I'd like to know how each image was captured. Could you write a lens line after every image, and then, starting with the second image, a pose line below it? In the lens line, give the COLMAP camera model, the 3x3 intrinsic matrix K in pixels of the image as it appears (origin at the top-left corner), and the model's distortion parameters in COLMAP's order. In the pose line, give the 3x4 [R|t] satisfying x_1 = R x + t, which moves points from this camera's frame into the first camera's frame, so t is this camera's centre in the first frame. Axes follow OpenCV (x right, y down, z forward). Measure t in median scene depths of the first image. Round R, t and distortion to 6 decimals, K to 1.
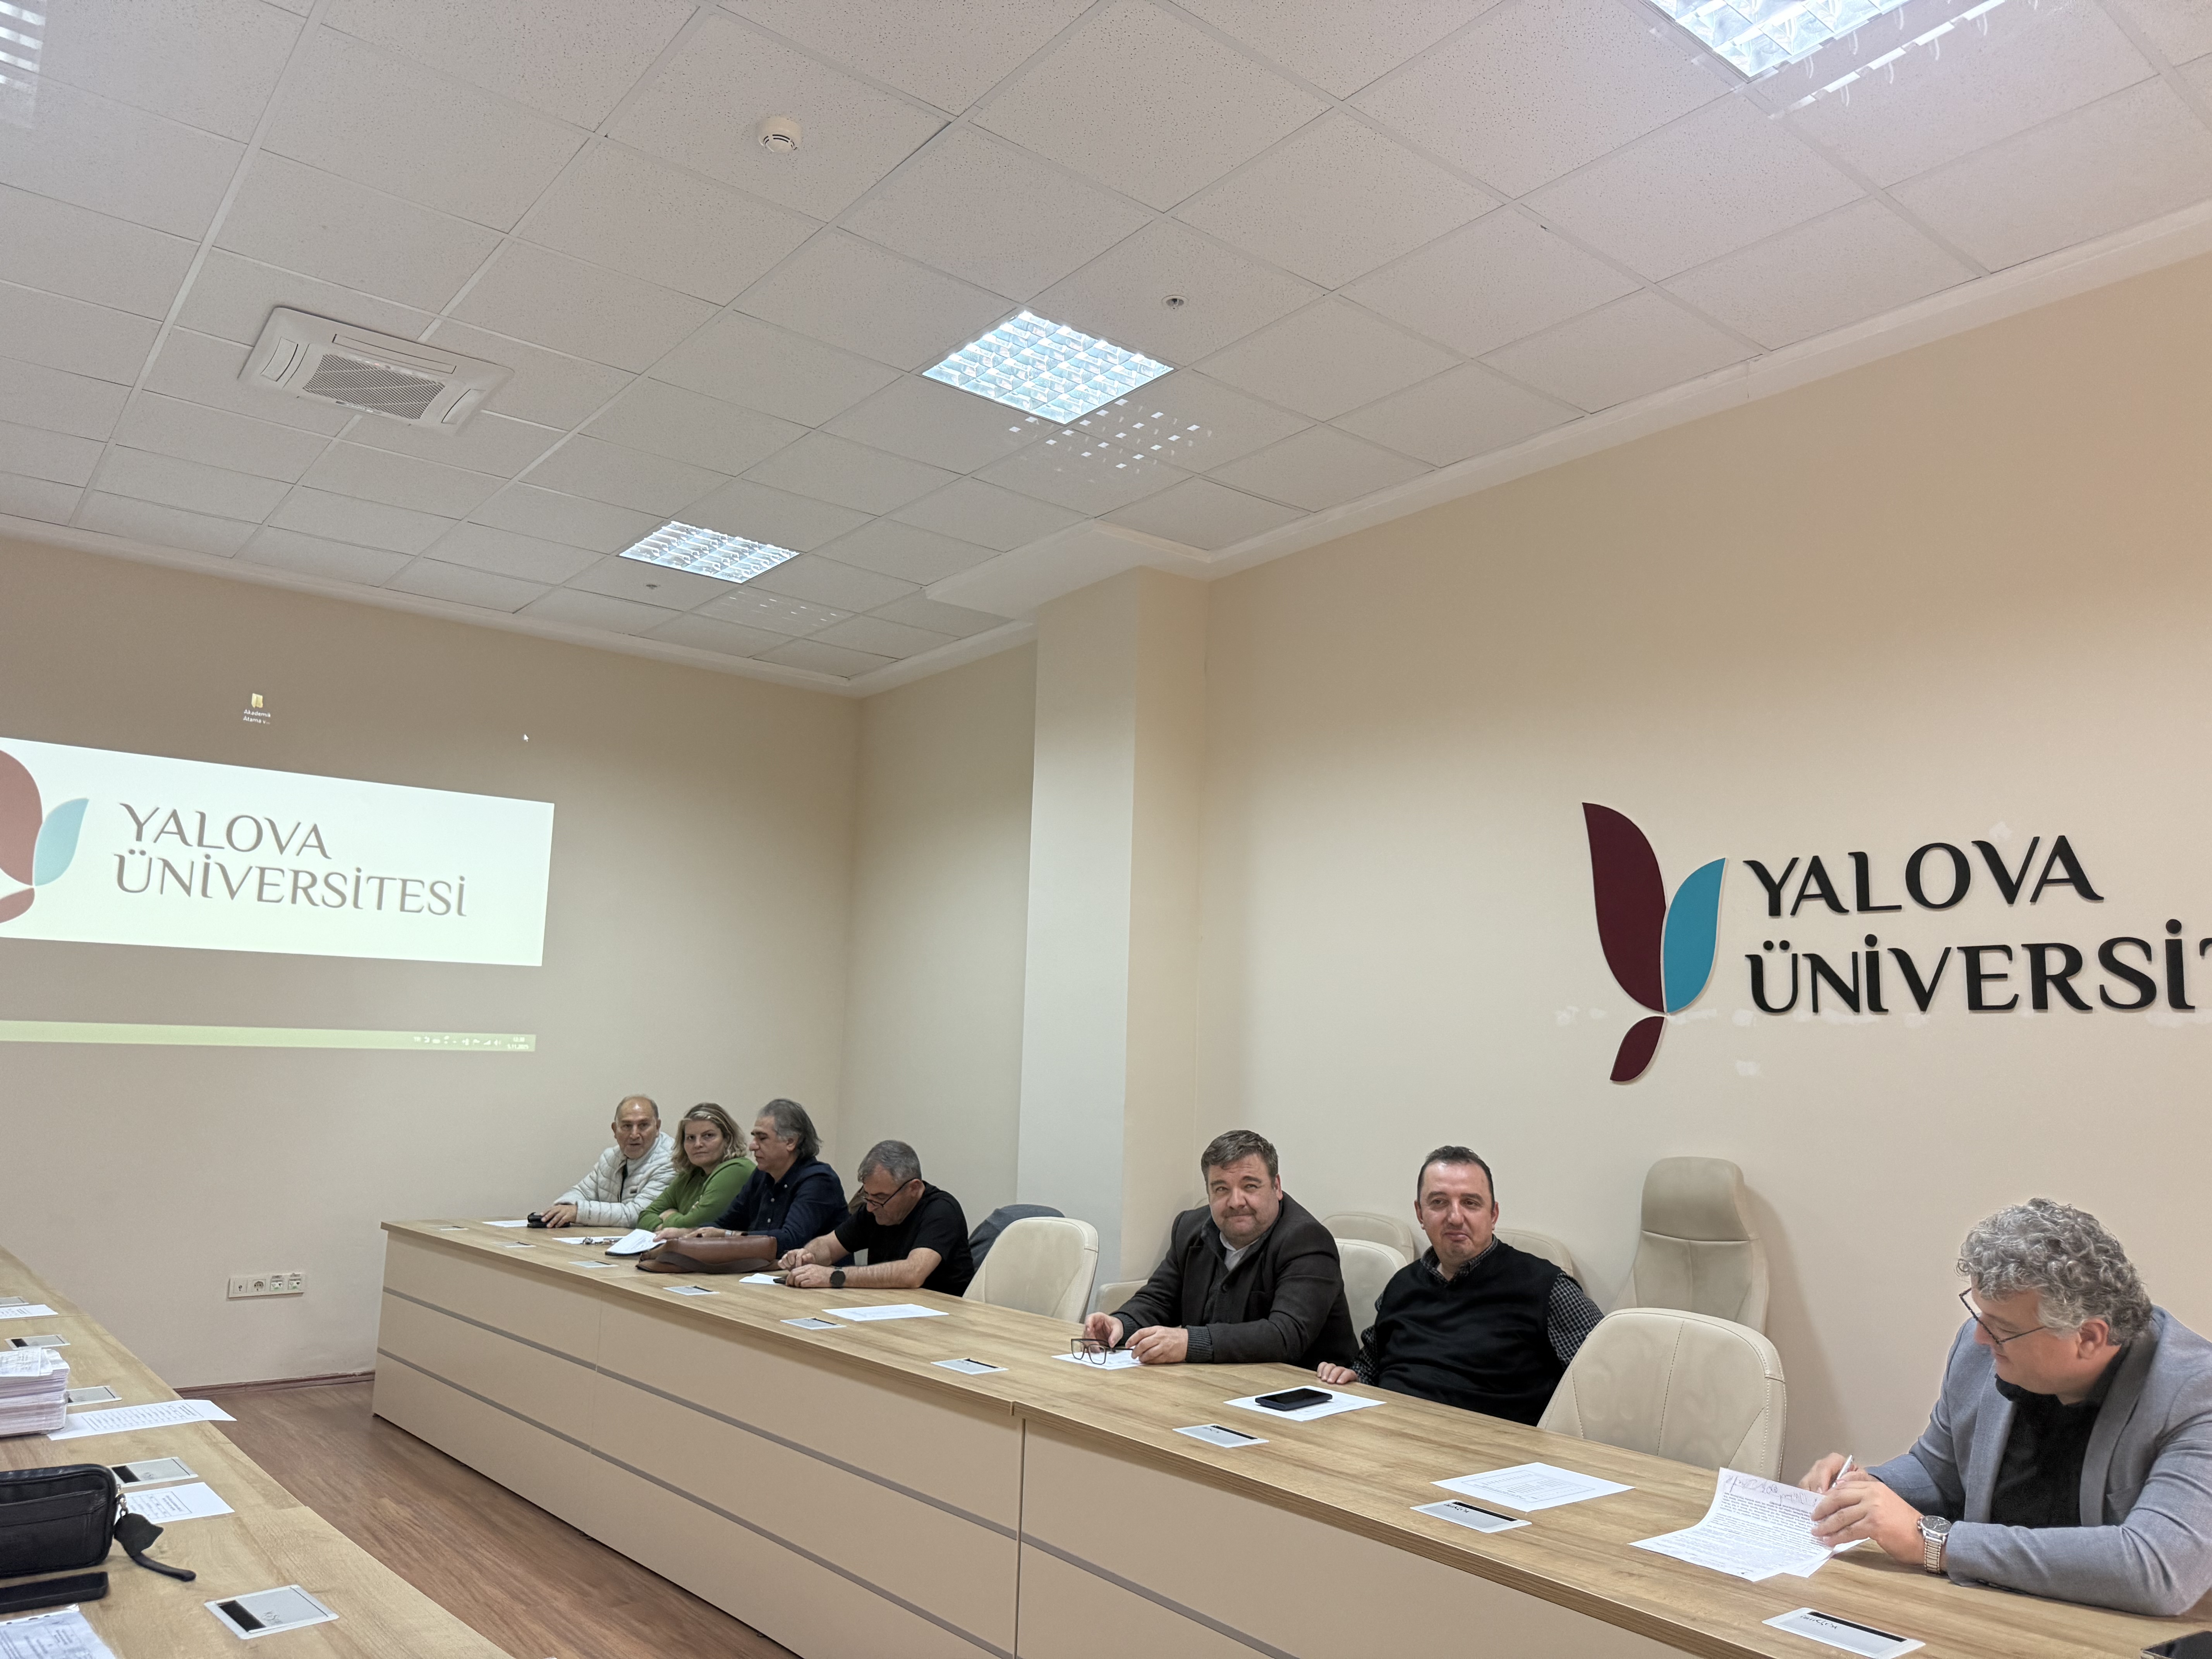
lens RADIAL K [[1553.1, 0, 1162.9], [0, 1553.1, 825.9], [0, 0, 1]] dist [0.032667, -0.028836]
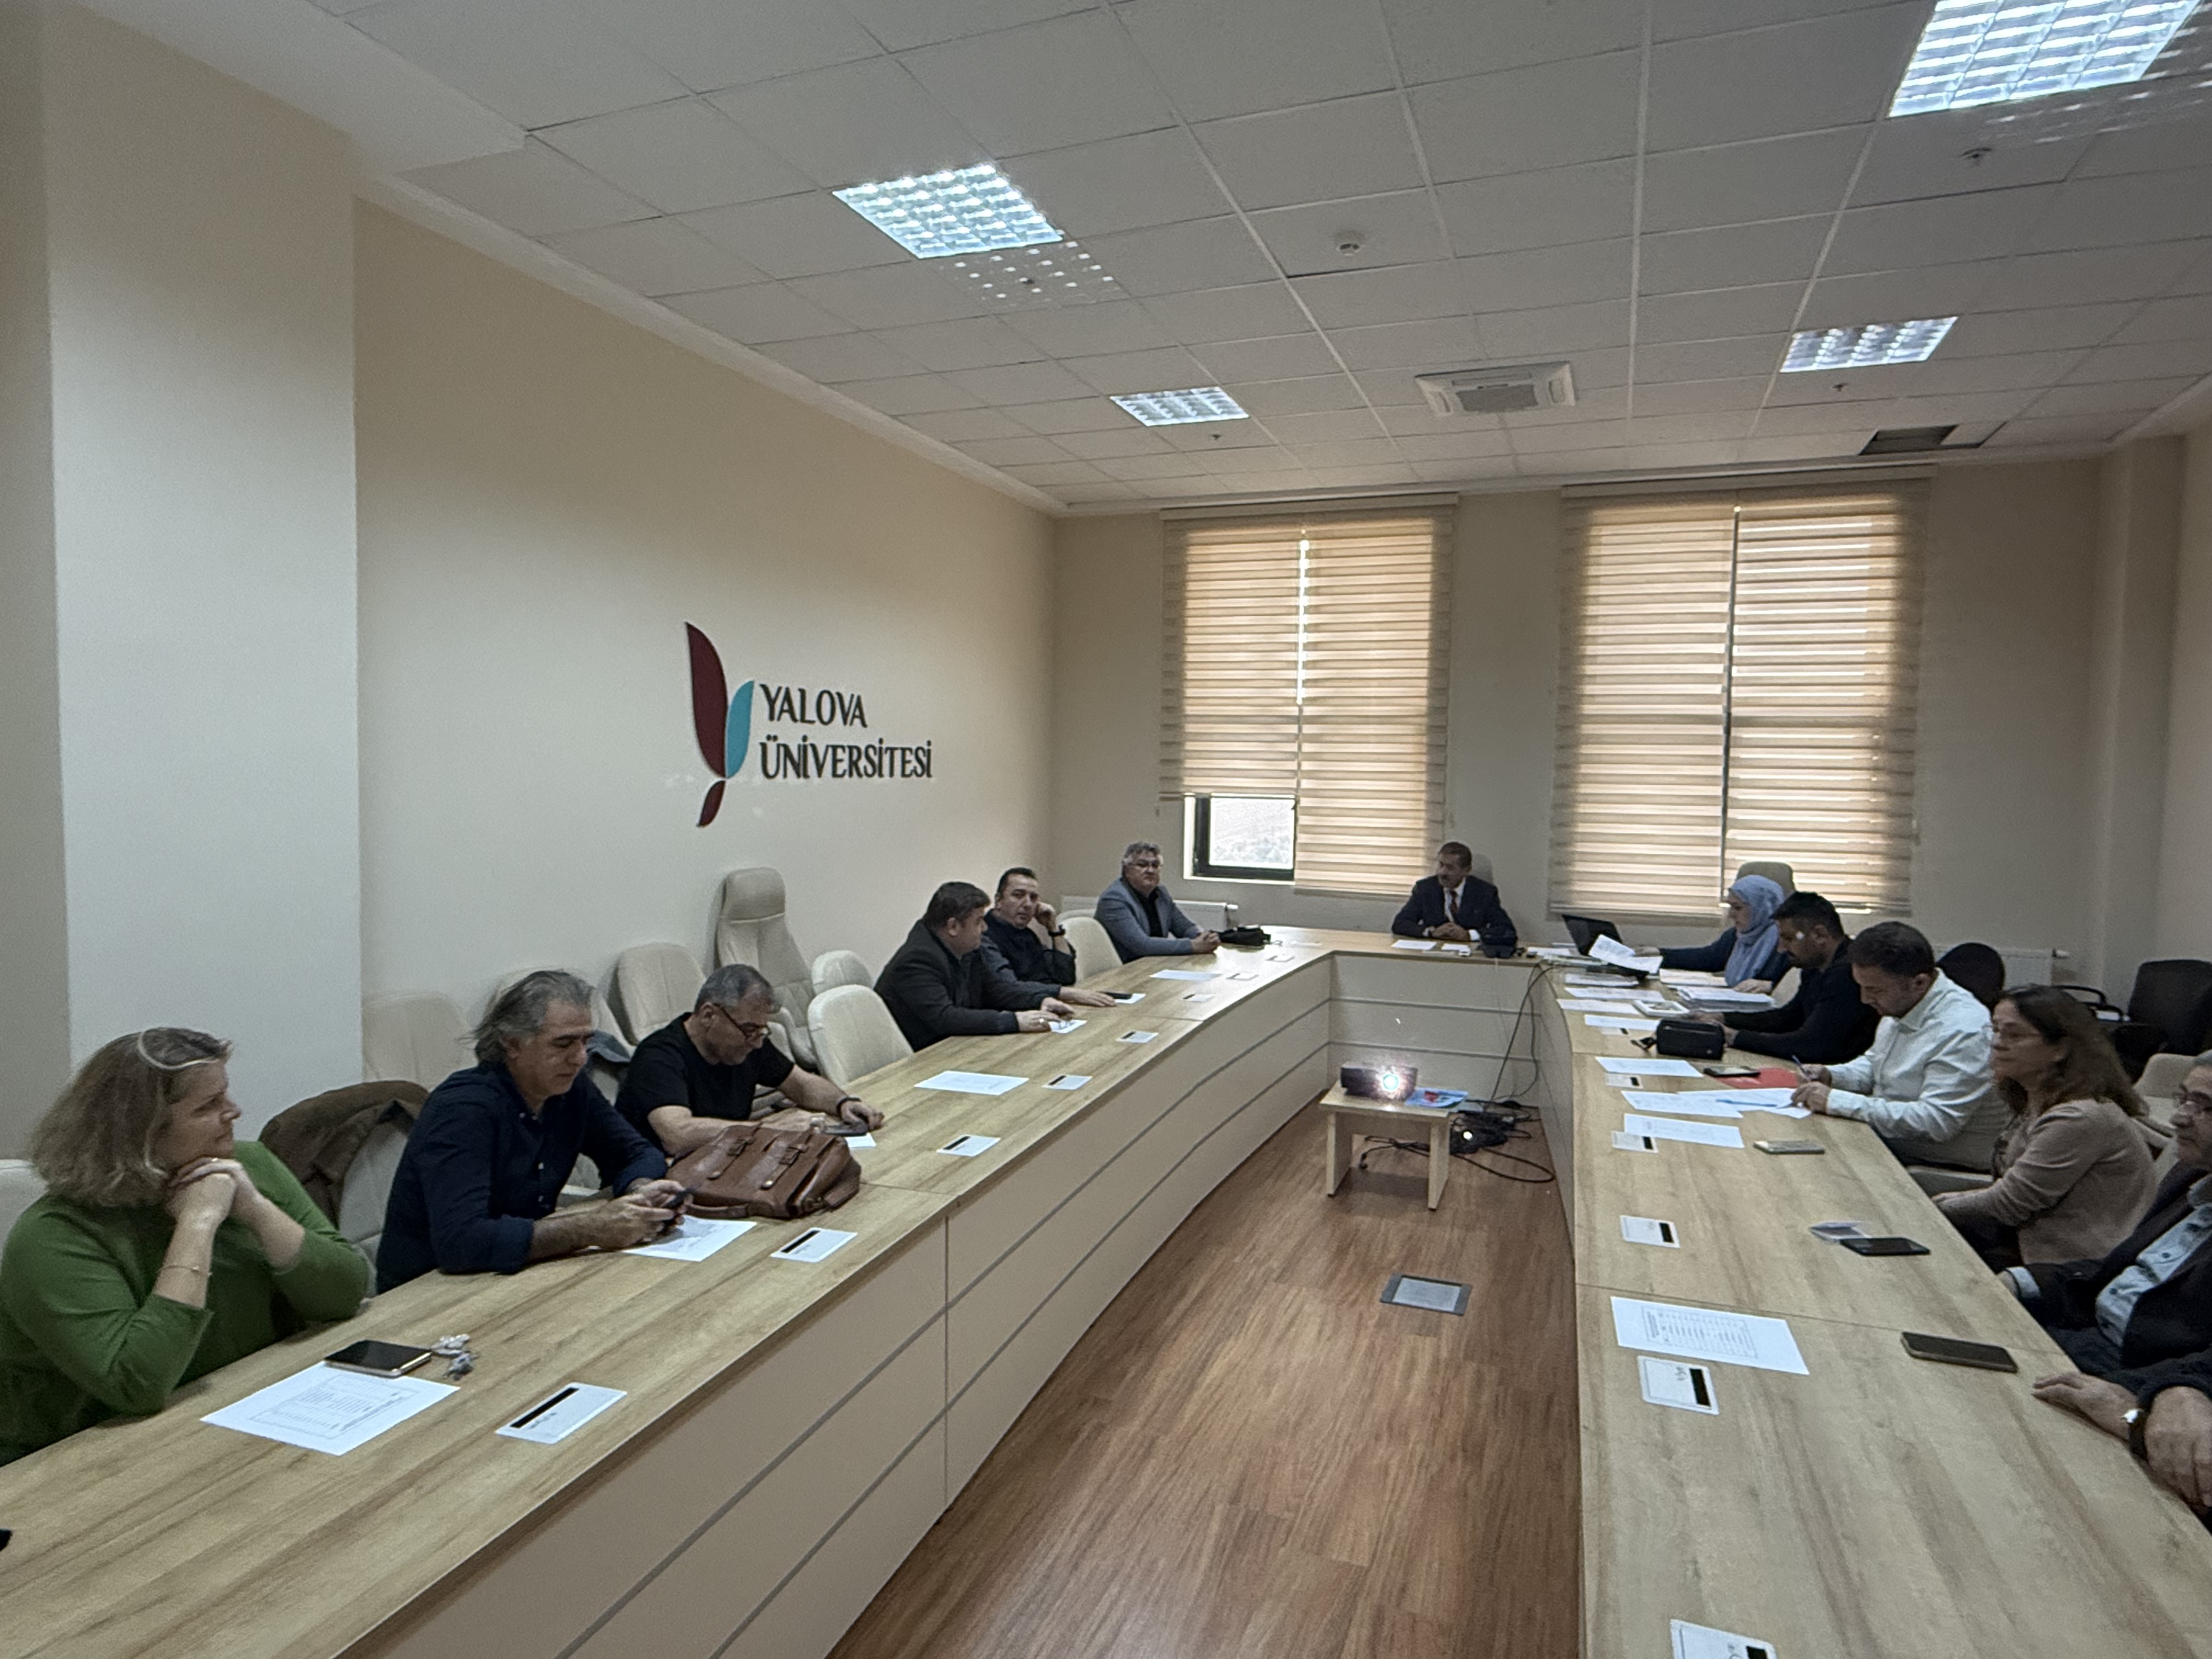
lens RADIAL K [[1287.9, 0, 1113.4], [0, 1287.9, 829.9], [0, 0, 1]] dist [-0.000599, 0.001577]
pose [[-0.486538, -0.075707, 0.870373, -1.034540], [-0.156520, 0.987674, -0.001584, 0.124041], [-0.859524, -0.137001, -0.492391, 1.410736]]
